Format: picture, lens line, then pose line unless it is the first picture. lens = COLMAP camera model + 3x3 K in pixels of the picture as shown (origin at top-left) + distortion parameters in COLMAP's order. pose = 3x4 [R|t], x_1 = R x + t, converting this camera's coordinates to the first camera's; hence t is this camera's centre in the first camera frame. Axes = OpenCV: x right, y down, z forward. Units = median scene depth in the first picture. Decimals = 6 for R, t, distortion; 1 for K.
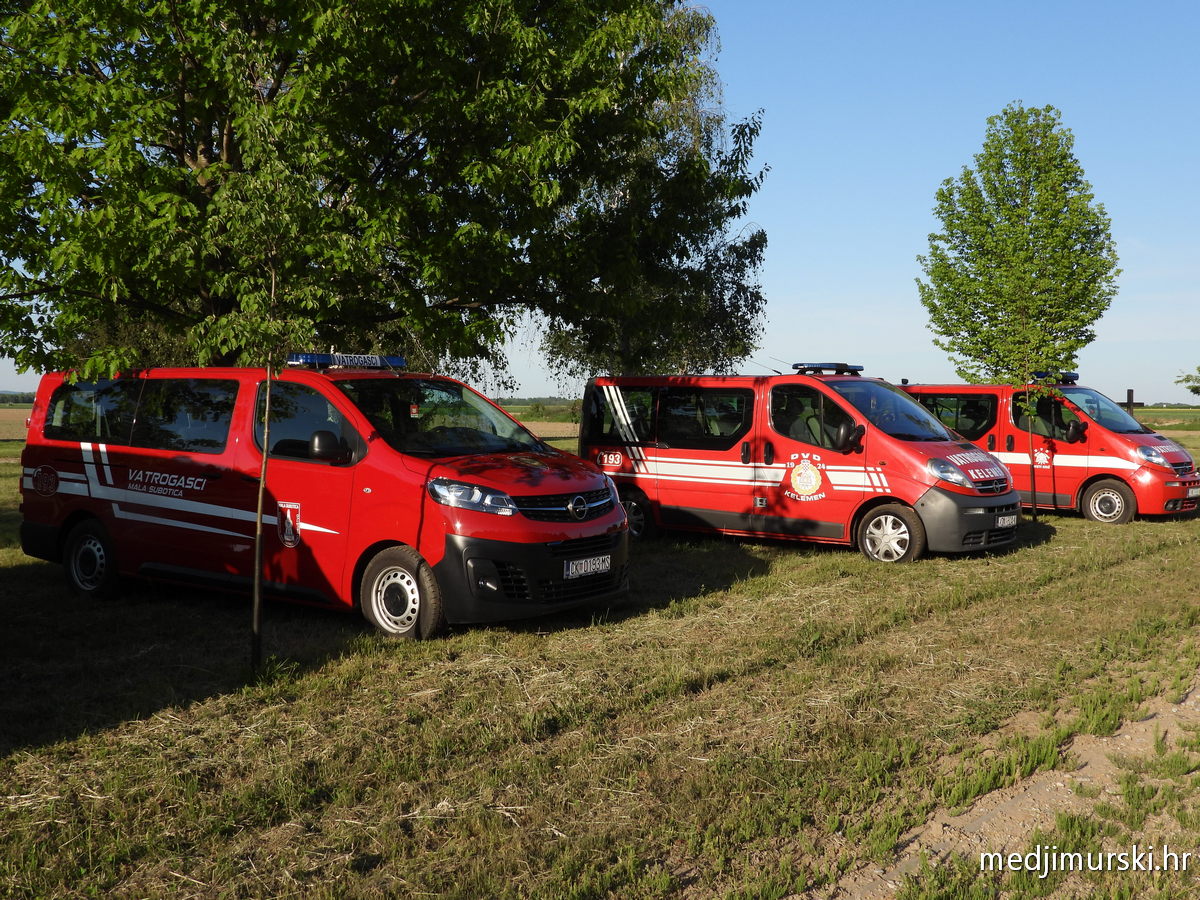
lens RADIAL K [[1243.3, 0, 600.0], [0, 1243.3, 450.0], [0, 0, 1]] dist [-0.001670, 0.000252]
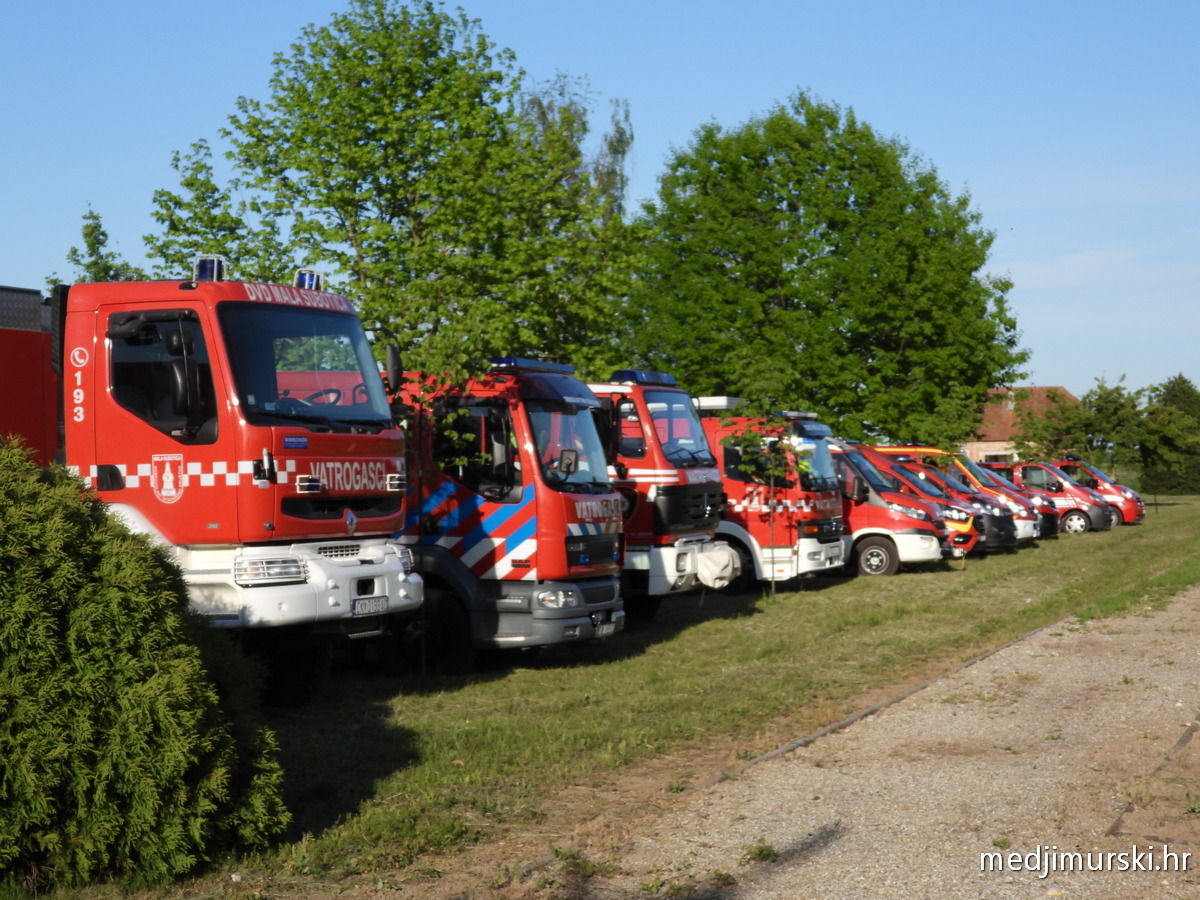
lens RADIAL K [[2421.5, 0, 600.0], [0, 2421.5, 450.0], [0, 0, 1]] dist [0.006361, -0.062509]
pose [[0.927978, -0.029378, 0.371476, -1.883440], [0.048639, 0.997908, -0.042586, 0.060792], [-0.369448, 0.057587, 0.927465, -2.444085]]
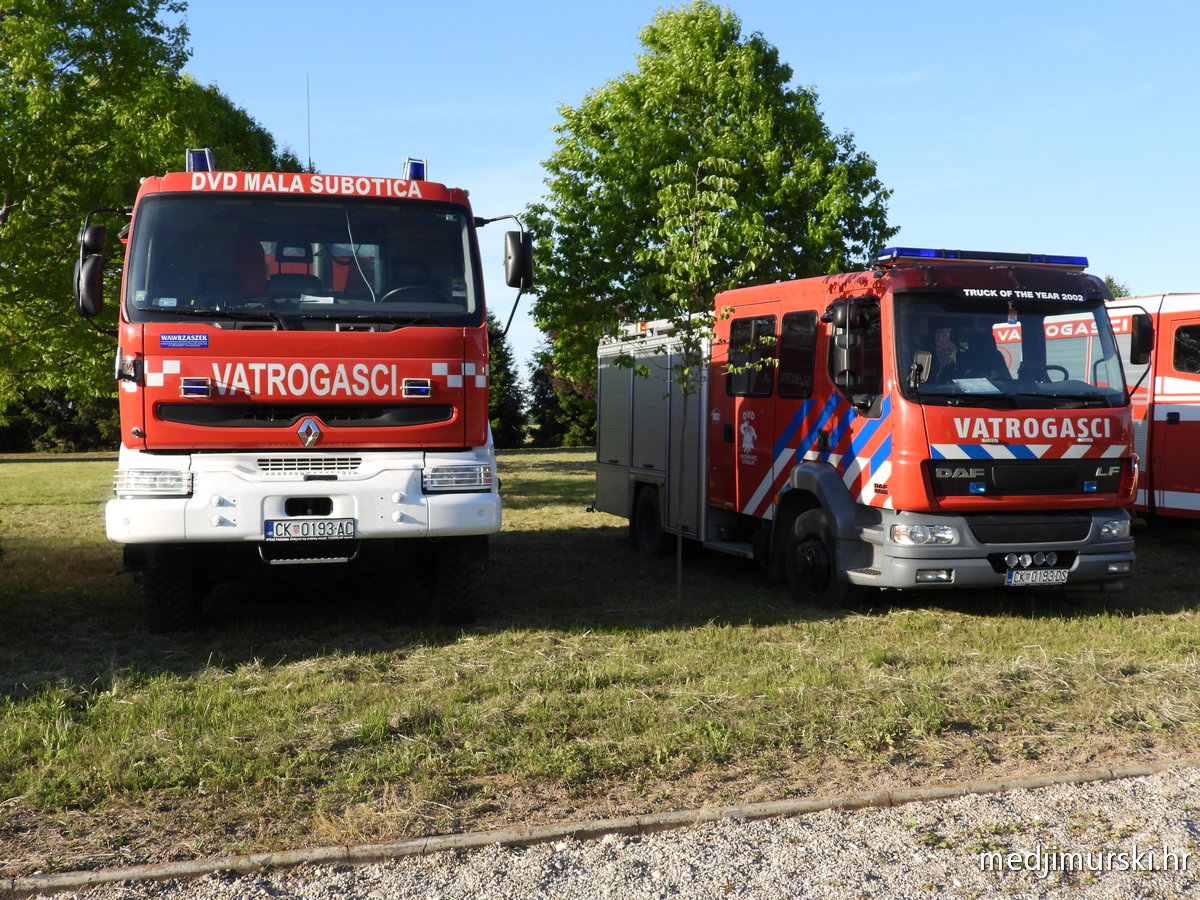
lens RADIAL K [[1148.0, 0, 600.0], [0, 1148.0, 450.0], [0, 0, 1]] dist [-0.003868, 0.002651]
pose [[0.827844, -0.005749, -0.560929, -1.269491], [-0.004269, 0.999854, -0.016548, 0.055850], [0.560942, 0.016094, 0.827698, -1.743644]]
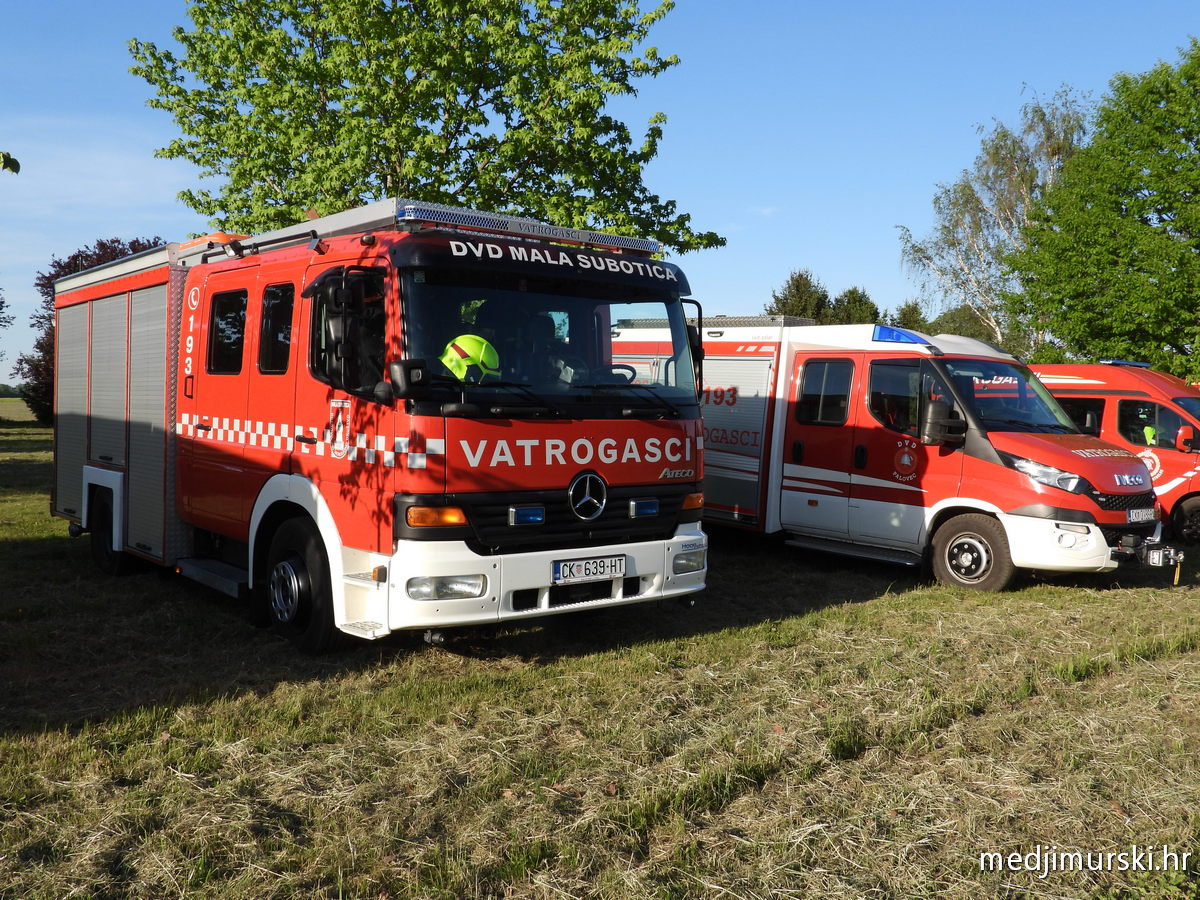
lens RADIAL K [[1068.0, 0, 600.0], [0, 1068.0, 450.0], [0, 0, 1]] dist [-0.002465, -0.014722]
pose [[0.981736, 0.014917, -0.189664, -0.852295], [-0.015607, 0.999876, -0.002146, 0.028474], [0.189608, 0.005067, 0.981847, -0.942044]]
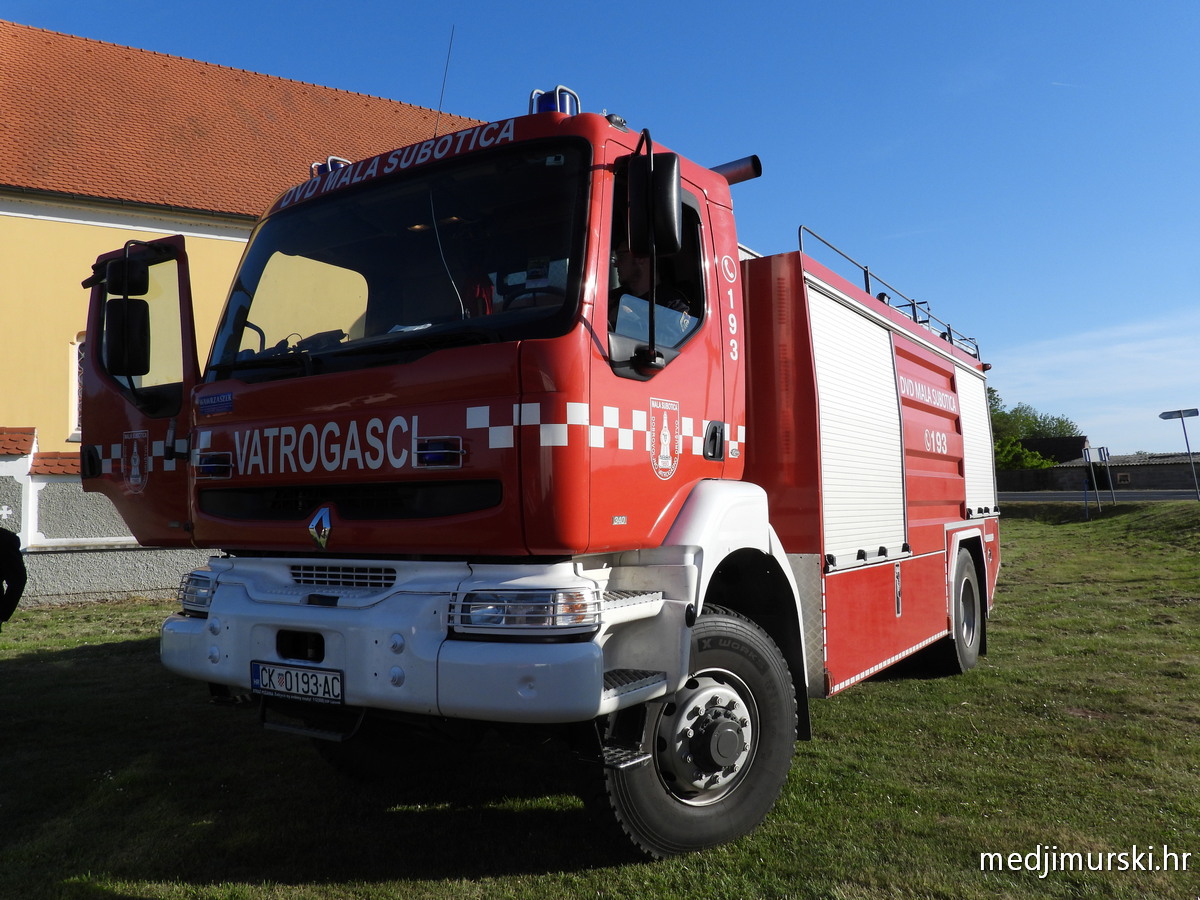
lens RADIAL K [[916.9, 0, 600.0], [0, 916.9, 450.0], [0, 0, 1]] dist [-0.008477, -0.005844]
pose [[0.190525, -0.071301, -0.979090, -1.367411], [-0.013325, 0.997079, -0.075204, 0.039483], [0.981592, 0.027374, 0.189018, -1.425510]]
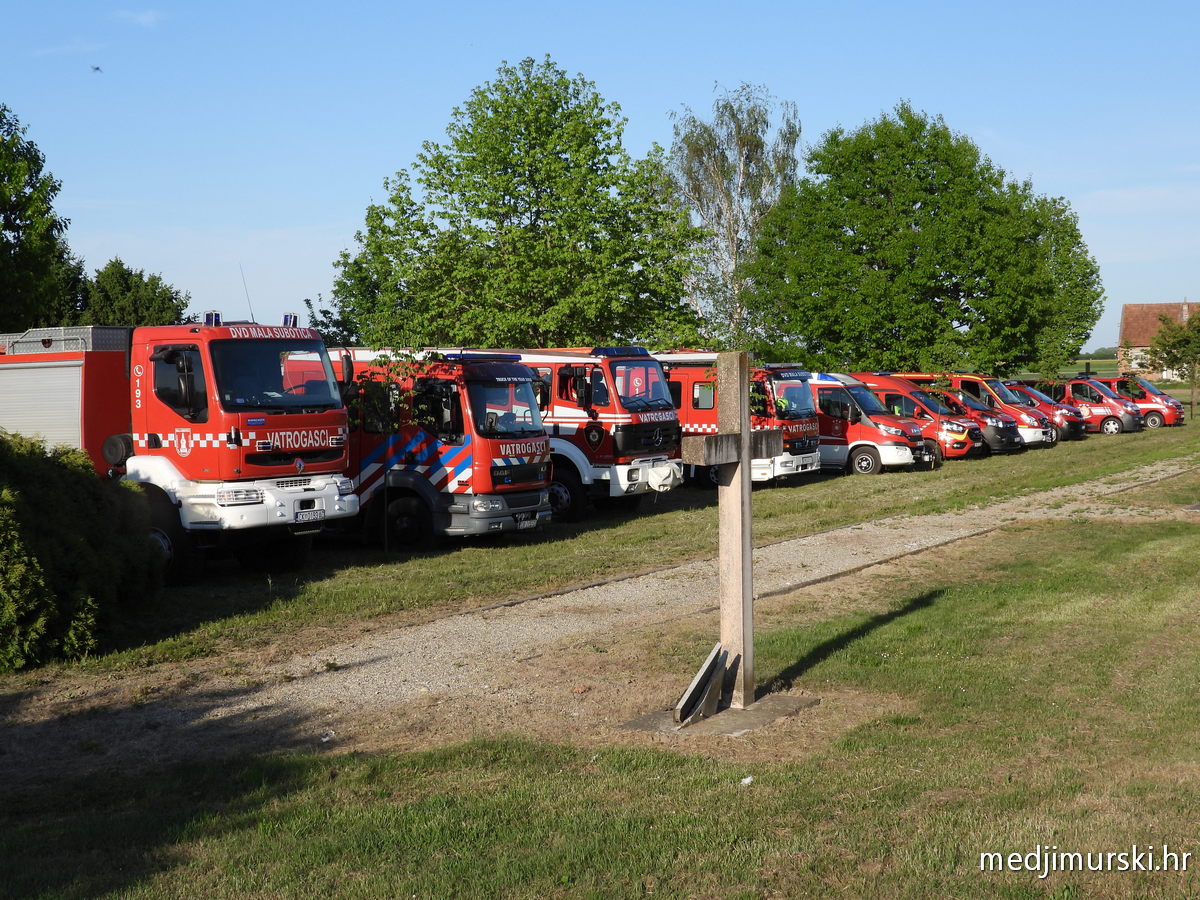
lens RADIAL K [[1917.5, 0, 600.0], [0, 1917.5, 450.0], [0, 0, 1]] dist [0.009243, -0.031109]
pose [[0.975675, -0.040410, 0.215465, -1.686696], [0.039925, 0.999181, 0.006602, 0.030188], [-0.215556, 0.002161, 0.976489, -2.846768]]
